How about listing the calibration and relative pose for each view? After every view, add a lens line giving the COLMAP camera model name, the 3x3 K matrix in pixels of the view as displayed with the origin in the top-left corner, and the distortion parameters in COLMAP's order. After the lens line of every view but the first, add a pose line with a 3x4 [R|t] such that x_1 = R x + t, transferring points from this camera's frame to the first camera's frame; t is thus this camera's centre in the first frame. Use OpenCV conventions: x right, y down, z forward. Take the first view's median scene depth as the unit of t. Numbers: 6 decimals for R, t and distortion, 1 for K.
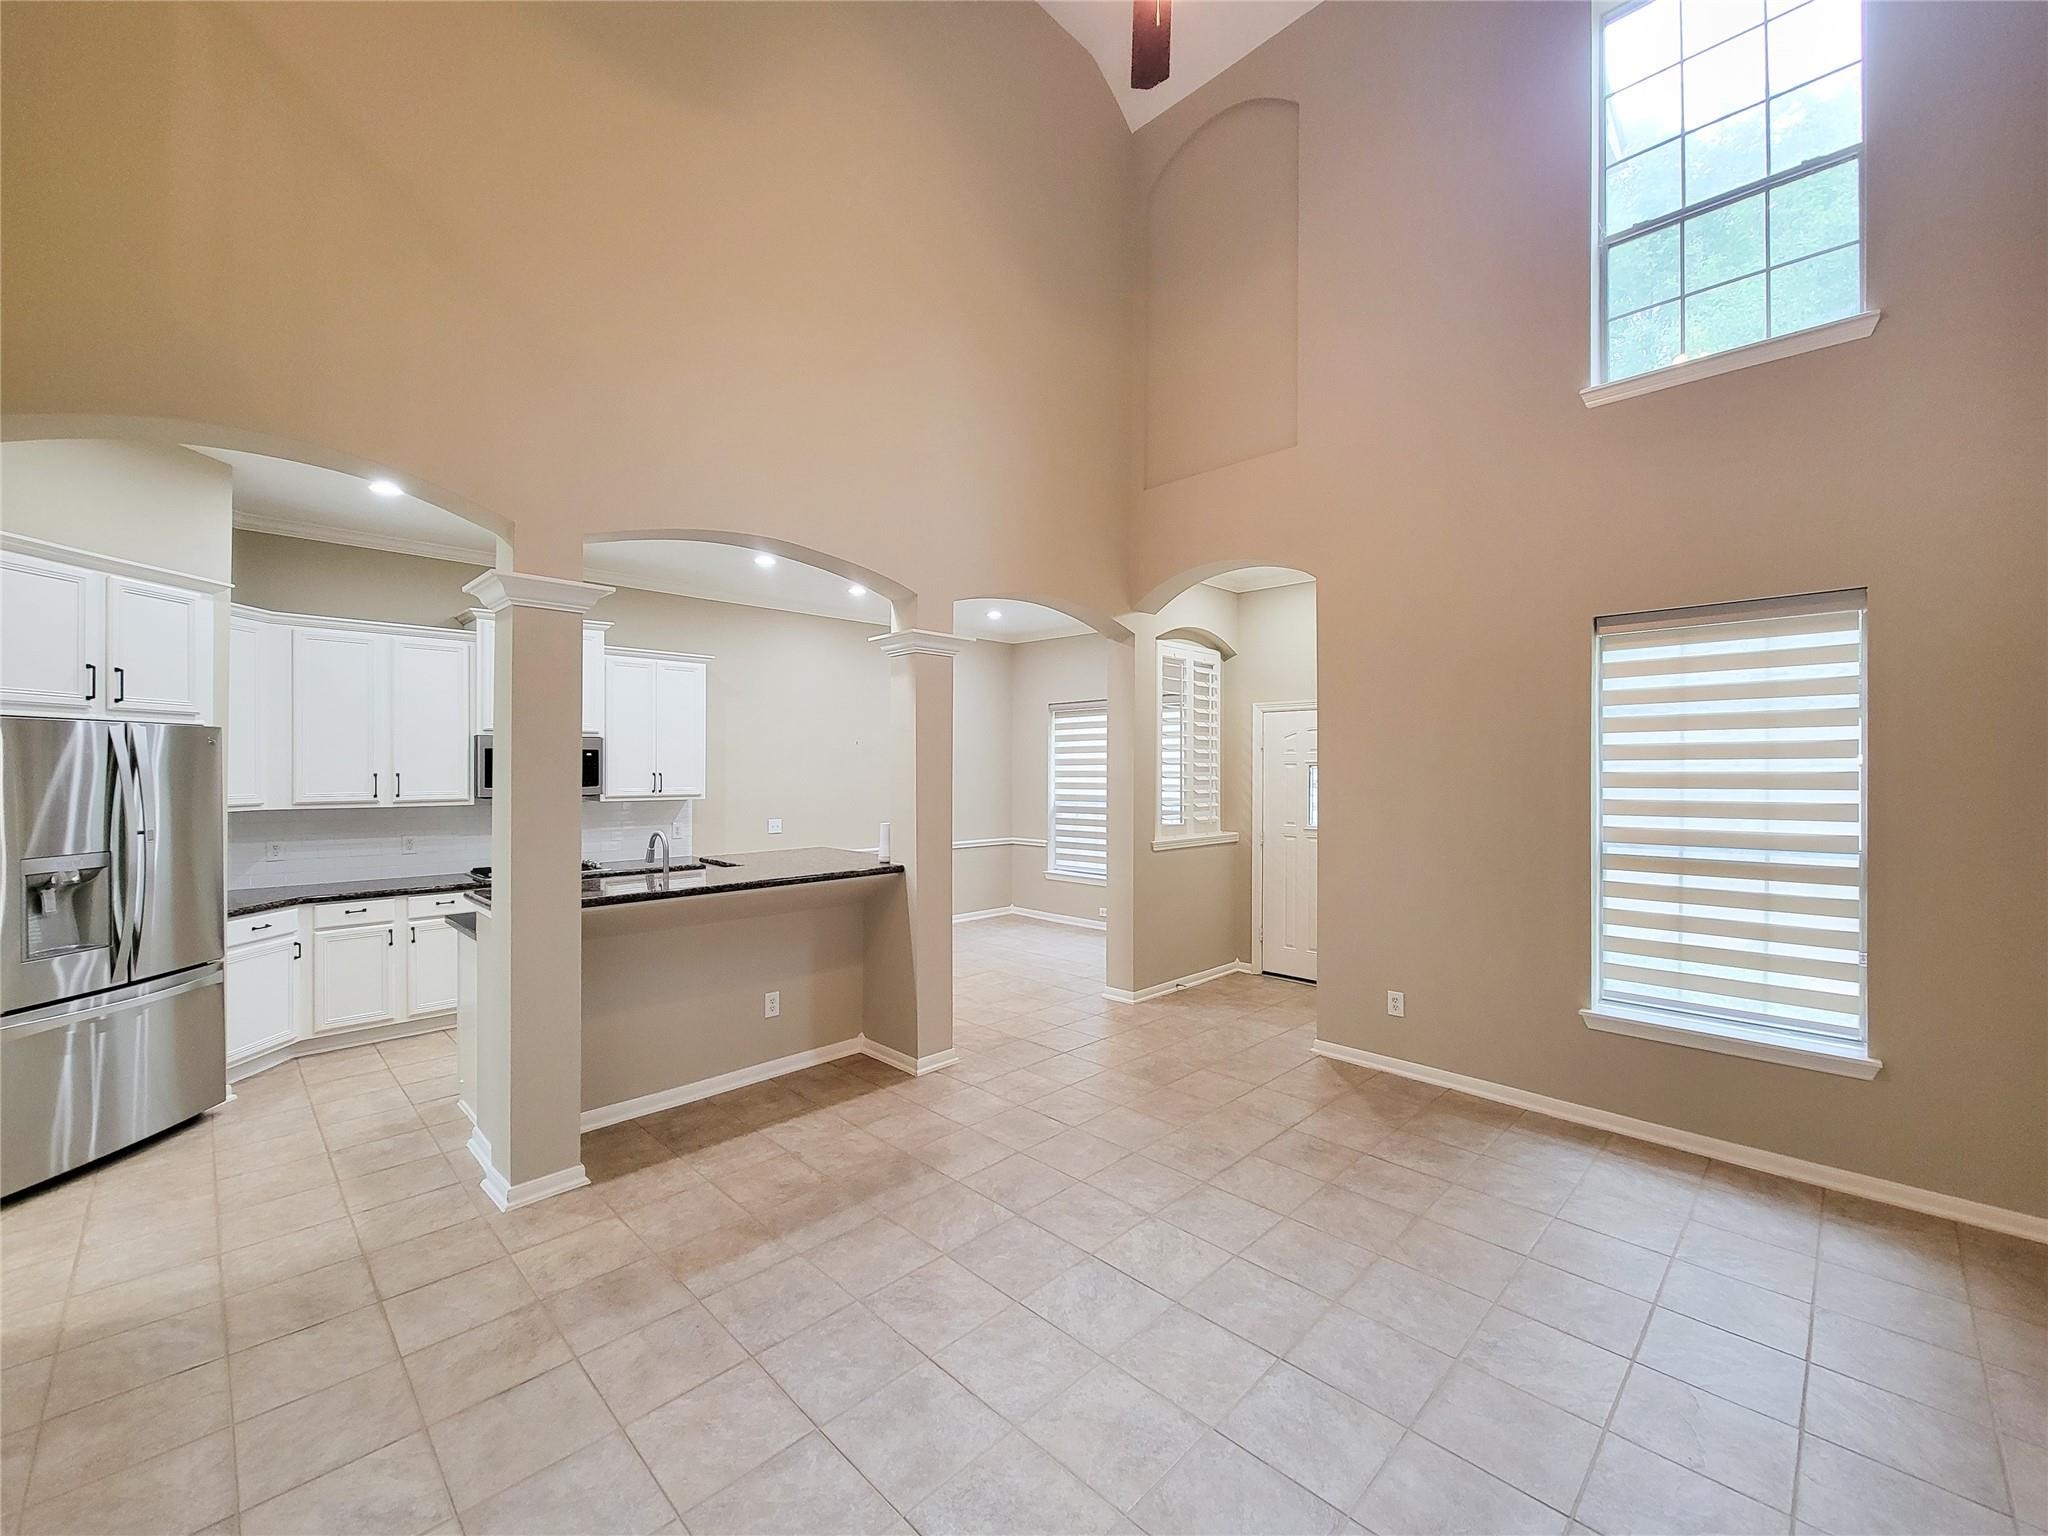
lens RADIAL K [[838.1, 0, 1026.3], [0, 838.1, 766.1], [0, 0, 1]] dist [-0.000712, -0.000776]
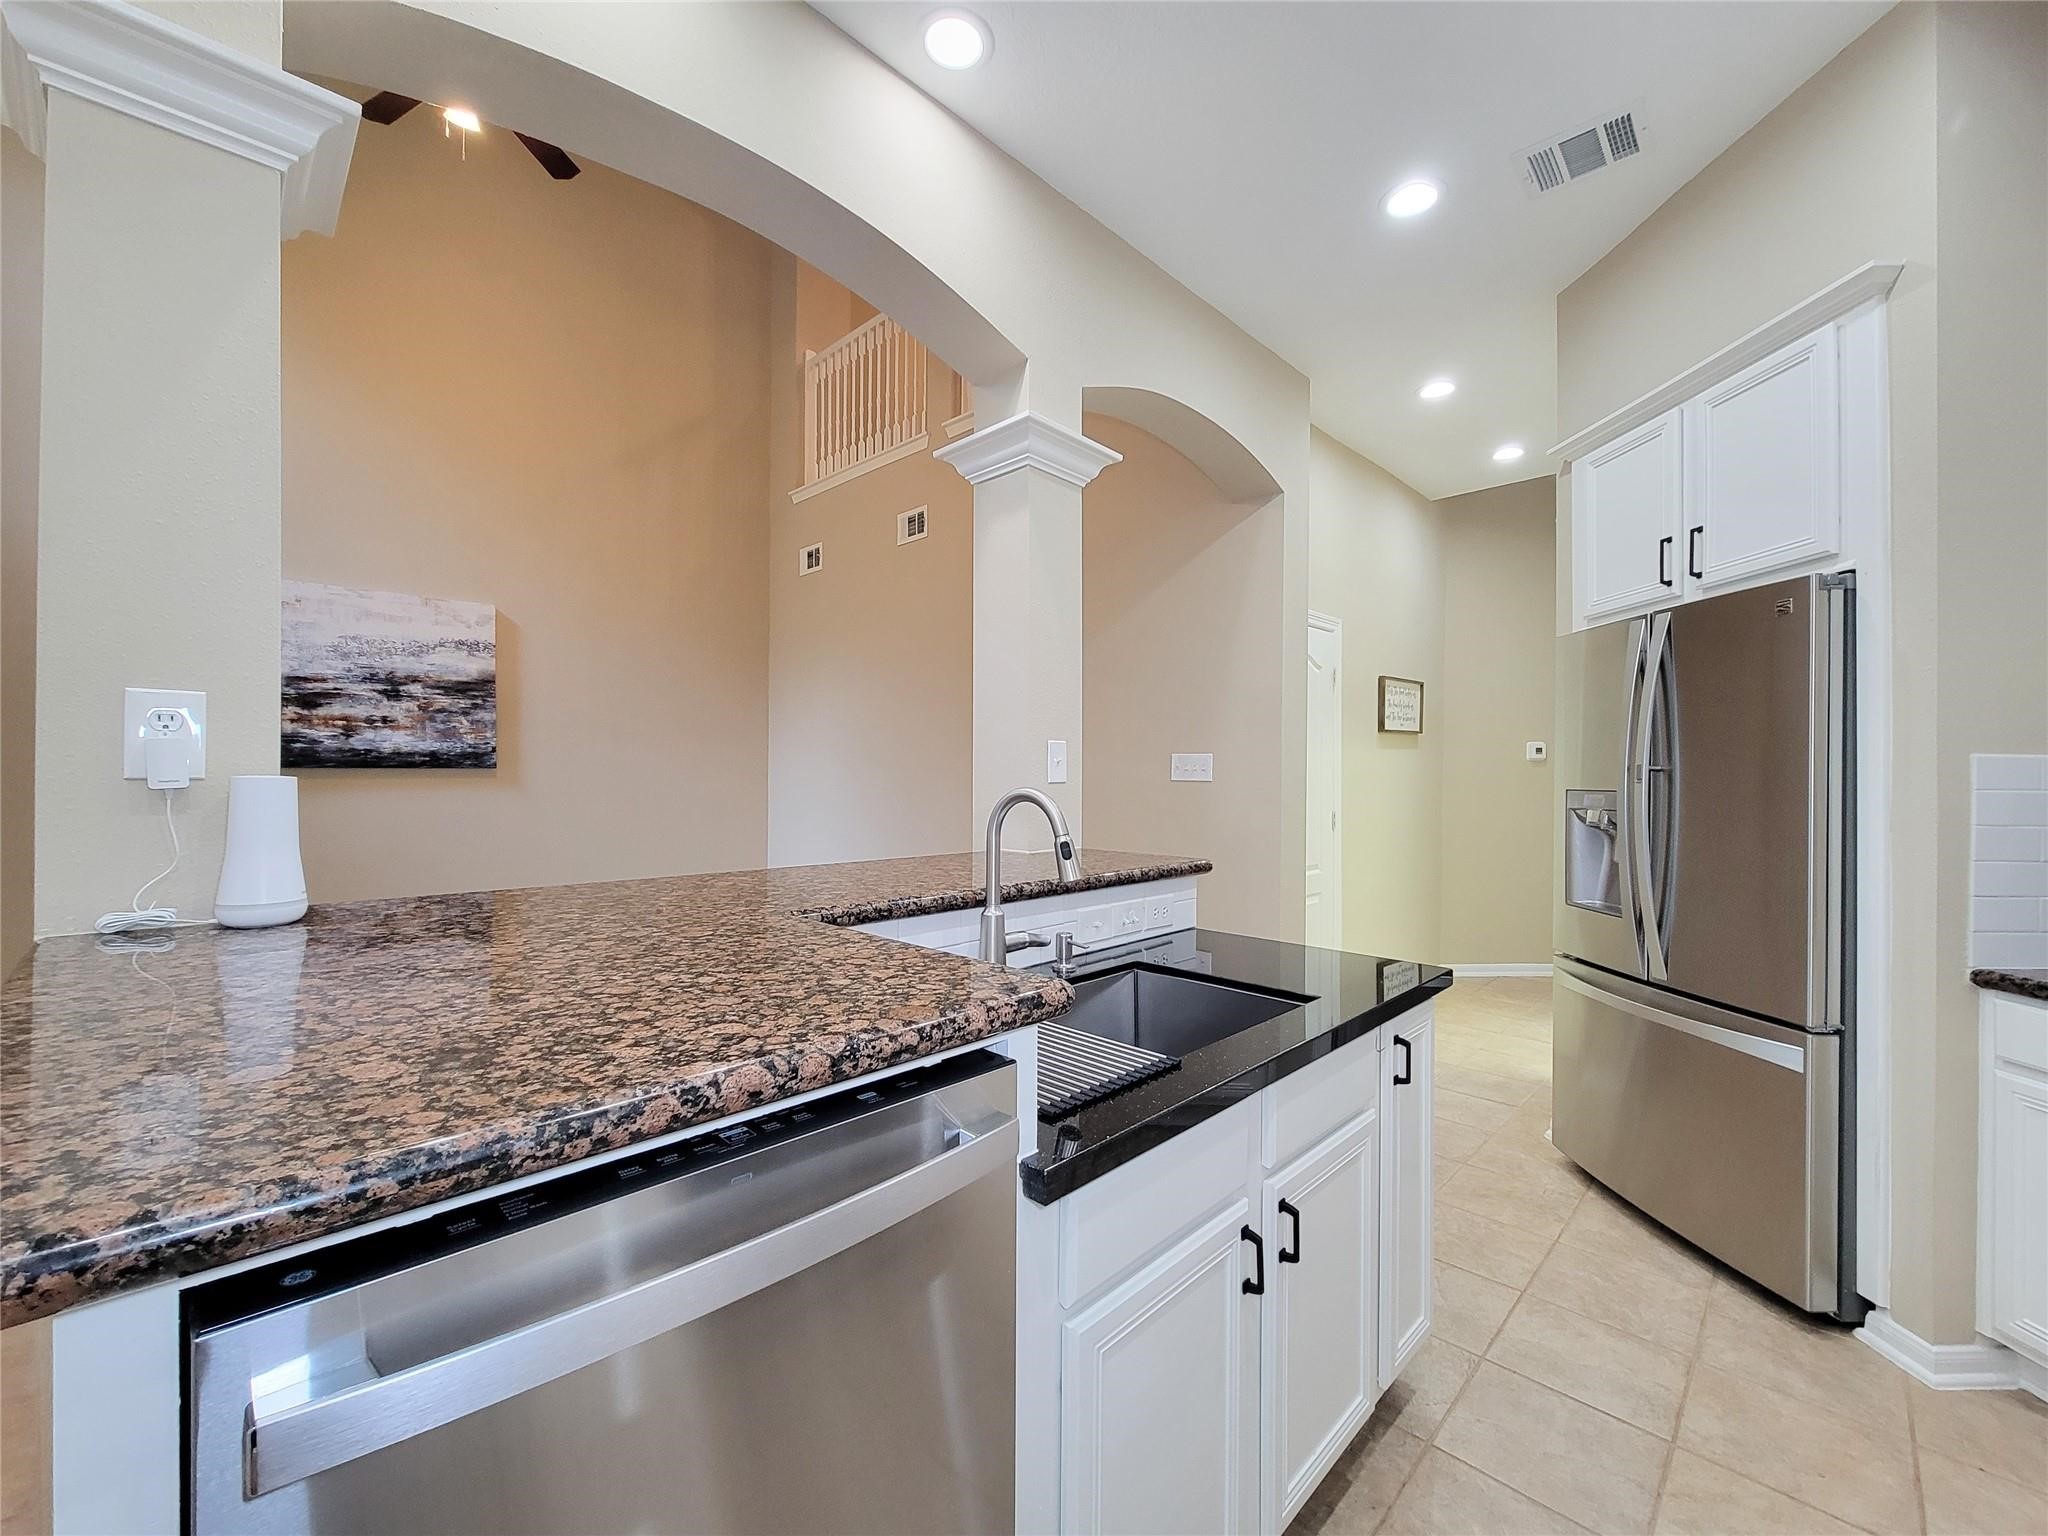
lens RADIAL K [[831.7, 0, 1021.2], [0, 831.7, 775.1], [0, 0, 1]] dist [-0.000323, -0.000239]
pose [[-0.999911, -0.006540, -0.011611, -0.492509], [-0.006518, 0.999977, -0.001928, 0.083470], [0.011623, -0.001852, -0.999931, 1.558781]]
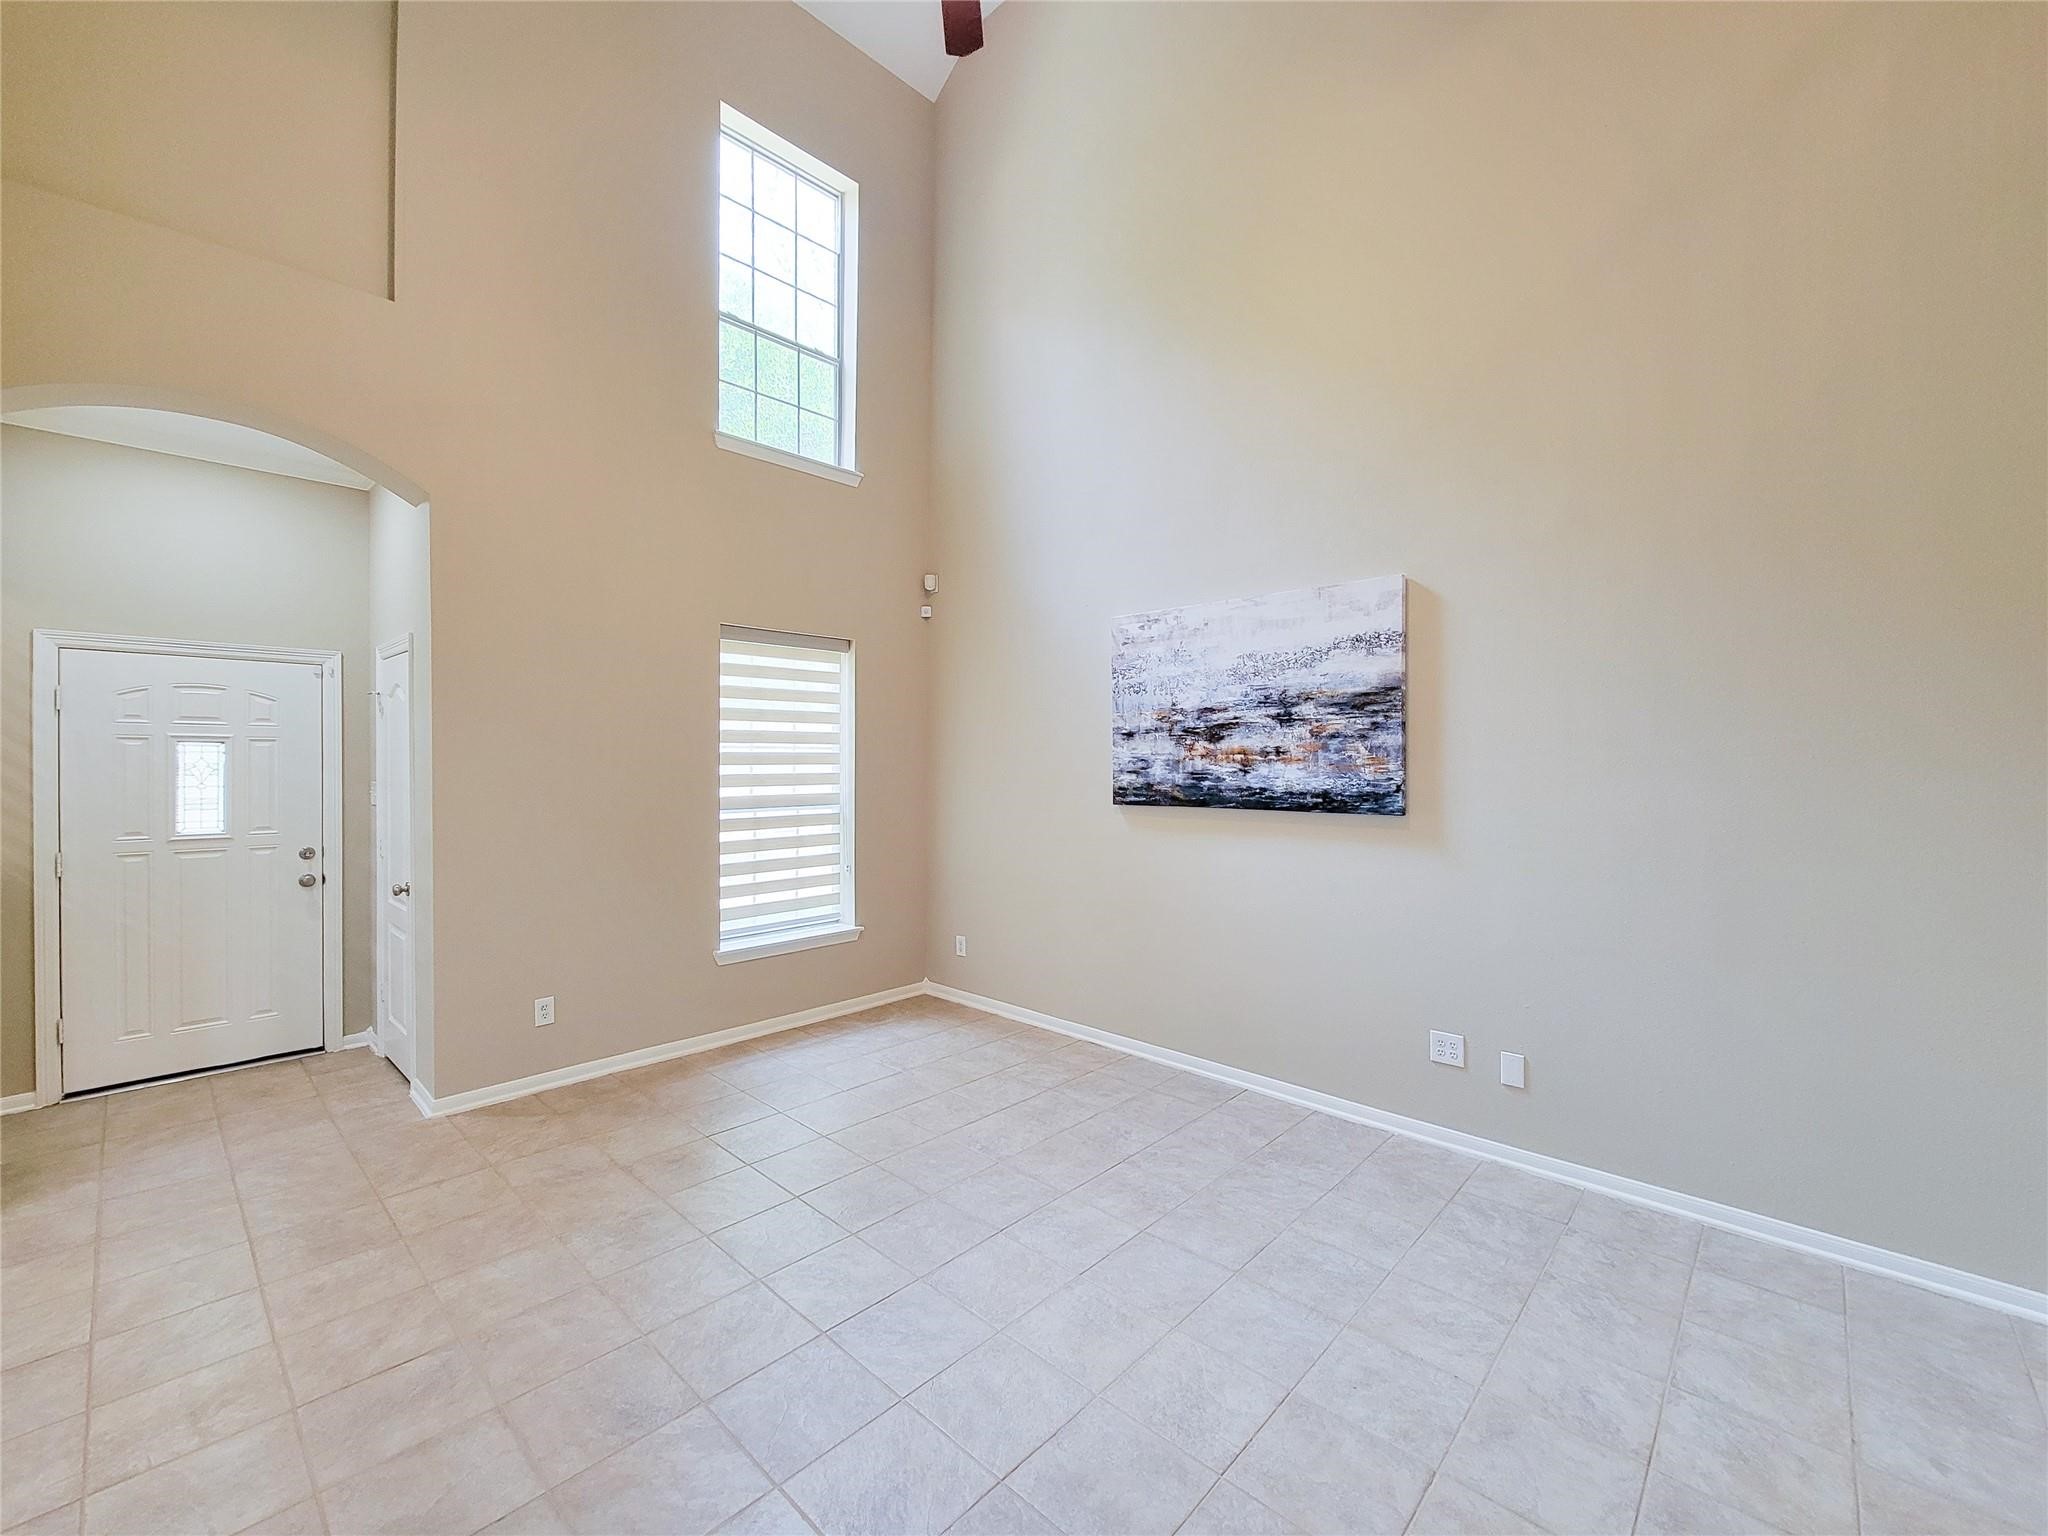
lens RADIAL K [[838.1, 0, 1026.3], [0, 838.1, 766.1], [0, 0, 1]] dist [-0.000712, -0.000776]
pose [[-0.038496, -0.010258, 0.999206, -0.554400], [-0.005885, 0.999932, 0.010039, 0.012106], [-0.999241, -0.005494, -0.038553, 0.619718]]
